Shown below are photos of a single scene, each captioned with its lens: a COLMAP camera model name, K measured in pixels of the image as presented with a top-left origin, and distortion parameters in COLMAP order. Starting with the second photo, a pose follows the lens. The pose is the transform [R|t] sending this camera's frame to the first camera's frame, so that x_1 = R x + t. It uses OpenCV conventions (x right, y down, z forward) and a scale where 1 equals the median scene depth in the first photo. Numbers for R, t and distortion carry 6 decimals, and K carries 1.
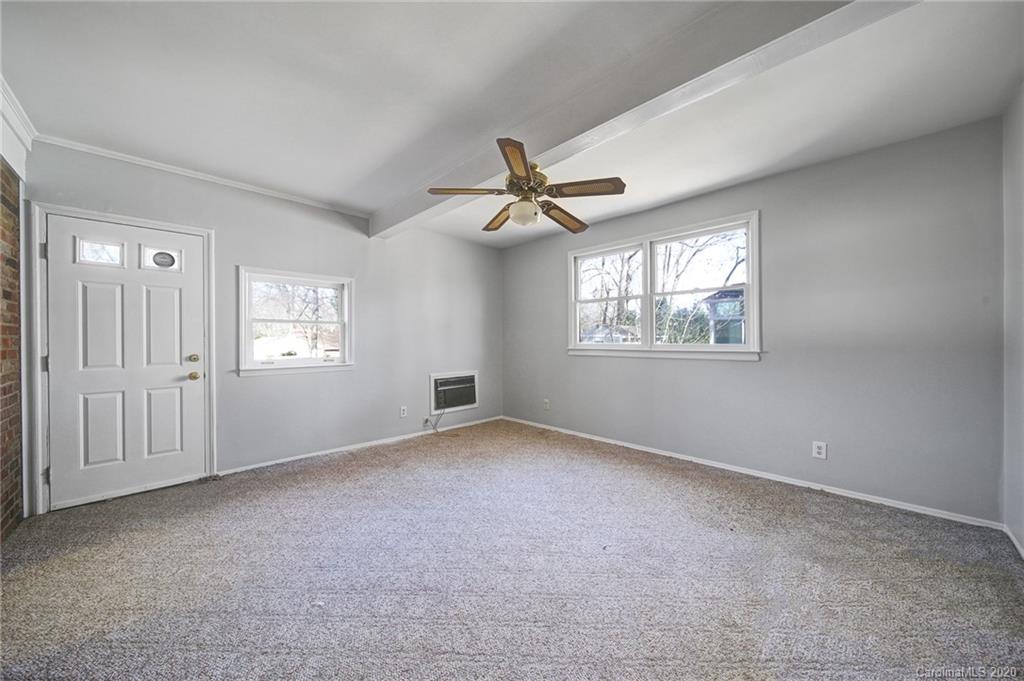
lens RADIAL K [[363.4, 0, 506.6], [0, 363.4, 340.2], [0, 0, 1]] dist [-0.000268, -0.000039]
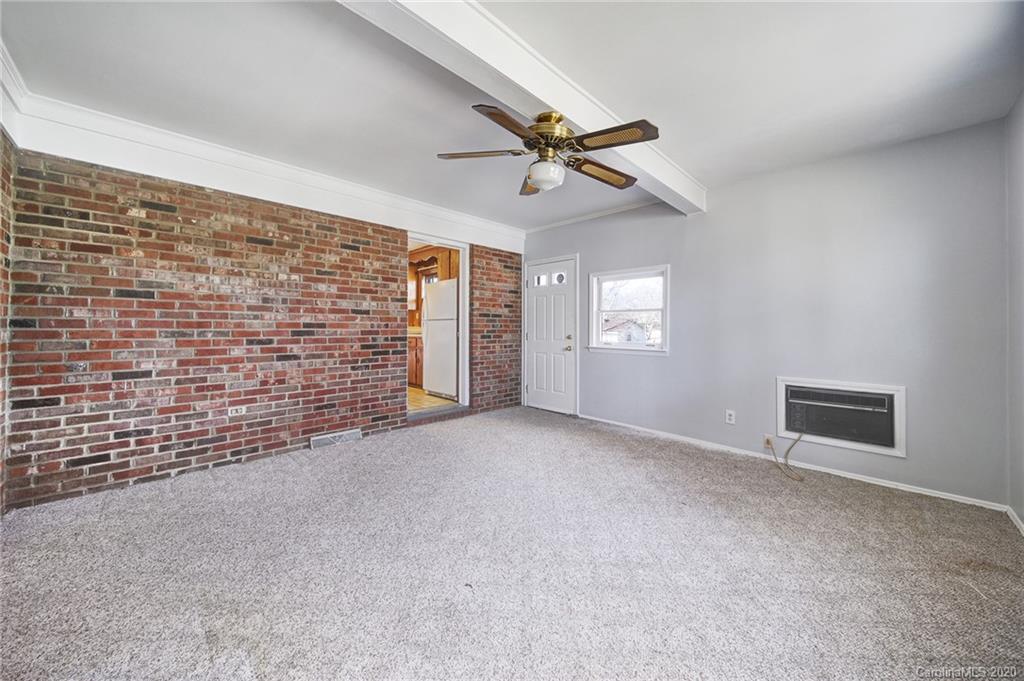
lens RADIAL K [[363.4, 0, 515.9], [0, 363.4, 325.6], [0, 0, 1]] dist [-0.000268, -0.000039]
pose [[0.014866, -0.001713, -0.999888, 0.625697], [-0.010626, 0.999942, -0.001871, 0.003886], [0.999833, 0.010652, 0.014847, 0.638354]]
